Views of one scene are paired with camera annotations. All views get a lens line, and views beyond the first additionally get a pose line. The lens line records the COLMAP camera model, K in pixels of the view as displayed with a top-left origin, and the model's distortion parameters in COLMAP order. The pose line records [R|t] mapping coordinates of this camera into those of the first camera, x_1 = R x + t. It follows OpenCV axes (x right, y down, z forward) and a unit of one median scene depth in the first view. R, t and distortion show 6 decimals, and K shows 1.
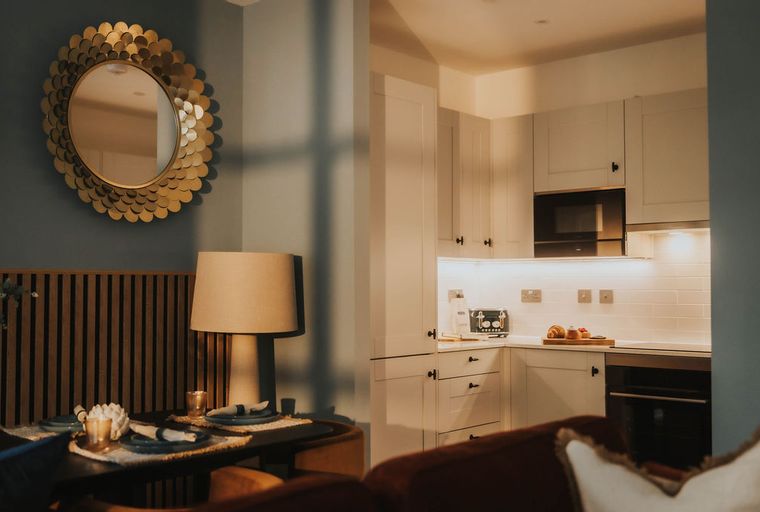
lens RADIAL K [[885.5, 0, 380.0], [0, 885.5, 256.0], [0, 0, 1]] dist [-0.017987, -0.025290]
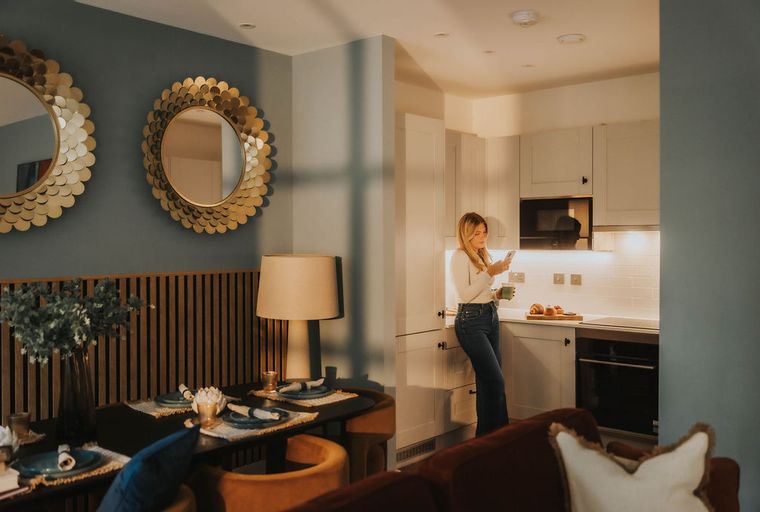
lens RADIAL K [[740.4, 0, 380.0], [0, 740.4, 256.0], [0, 0, 1]] dist [-0.021422, -0.021582]
pose [[0.999999, -0.001268, -0.000411, -0.032683], [0.001290, 0.998275, 0.058691, -0.066372], [0.000335, -0.058691, 0.998276, -0.073554]]
